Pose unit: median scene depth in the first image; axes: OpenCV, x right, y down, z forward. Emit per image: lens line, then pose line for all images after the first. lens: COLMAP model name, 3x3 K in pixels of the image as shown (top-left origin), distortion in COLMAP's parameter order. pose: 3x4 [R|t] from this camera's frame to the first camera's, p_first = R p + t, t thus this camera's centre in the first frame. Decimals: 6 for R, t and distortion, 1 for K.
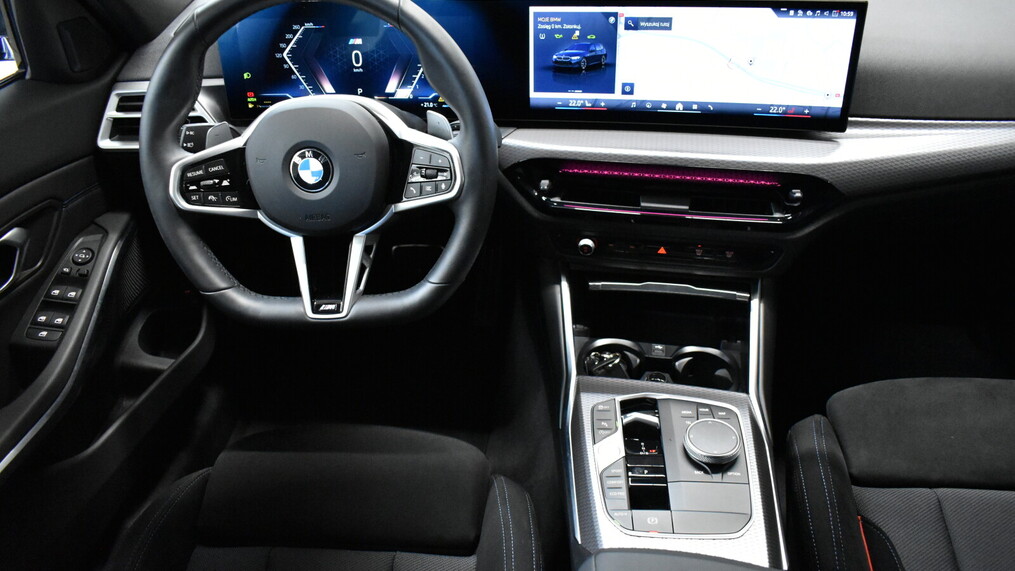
lens RADIAL K [[810.5, 0, 514.1], [0, 810.5, 284.1], [0, 0, 1]] dist [-0.020442, 0.015370]
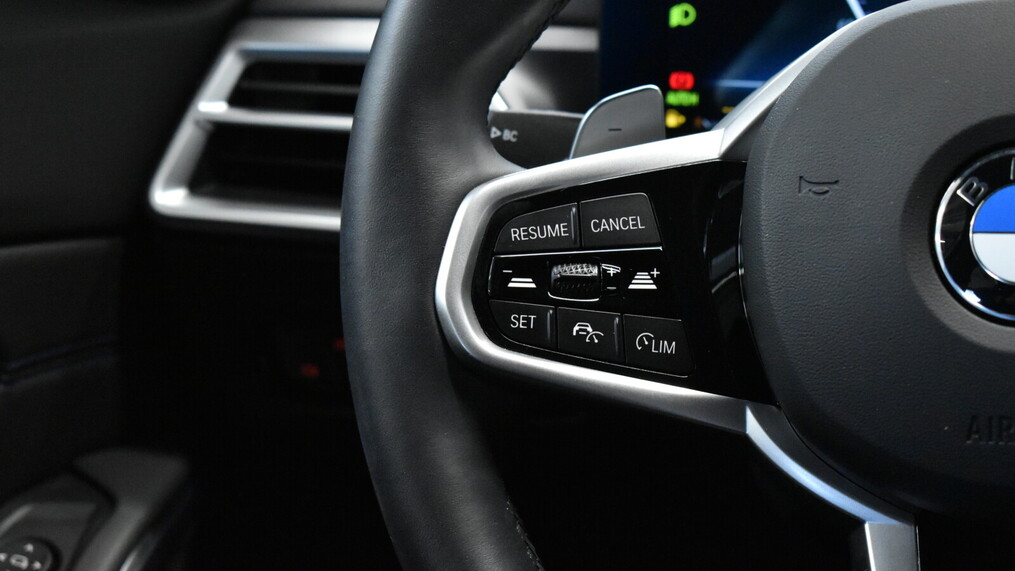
lens RADIAL K [[2182.3, 0, 504.5], [0, 2182.3, 281.1], [0, 0, 1]] dist [-0.022329, 0.000000]
pose [[0.970397, 0.077940, -0.228593, -0.221343], [-0.148845, 0.938378, -0.311915, 0.089295], [0.190196, 0.336707, 0.922201, 0.323357]]
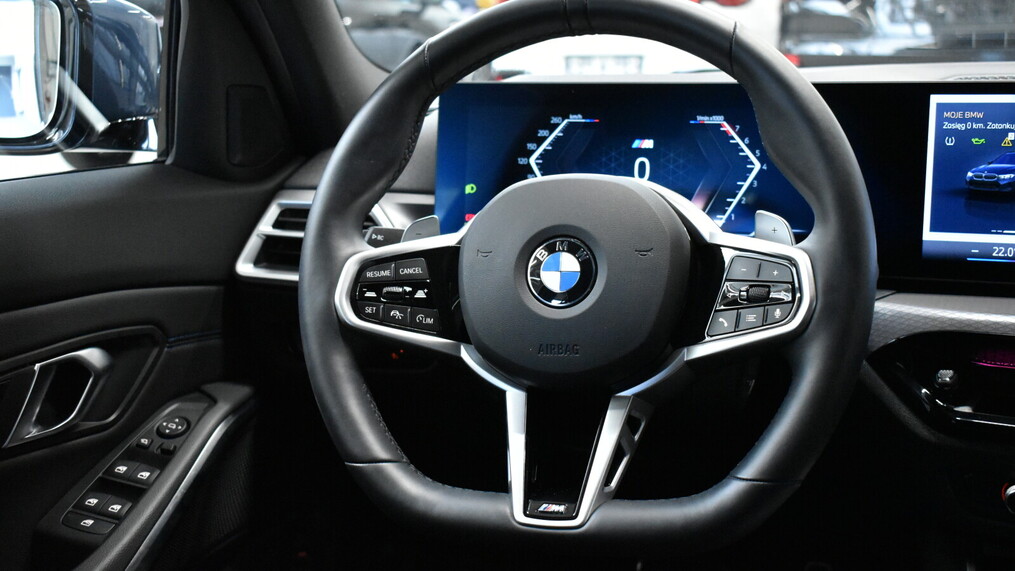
lens RADIAL K [[1307.3, 0, 501.5], [0, 1307.3, 262.5], [0, 0, 1]] dist [-0.013372, 0.000000]
pose [[0.967022, 0.066225, -0.245932, -0.044894], [-0.158873, 0.911561, -0.379232, 0.207901], [0.199067, 0.405797, 0.892021, 0.090621]]
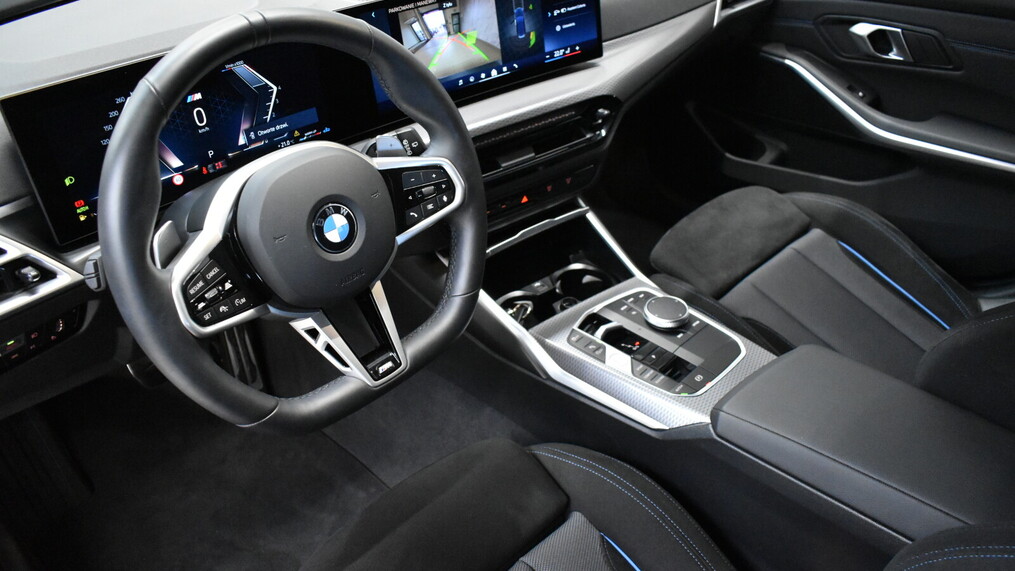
lens RADIAL K [[810.5, 0, 502.3], [0, 810.5, 286.4], [0, 0, 1]] dist [-0.020442, 0.015370]
pose [[0.645032, -0.412373, 0.643337, -0.638125], [0.426980, 0.892704, 0.144110, -0.113458], [-0.633737, 0.181737, 0.751897, 0.209508]]
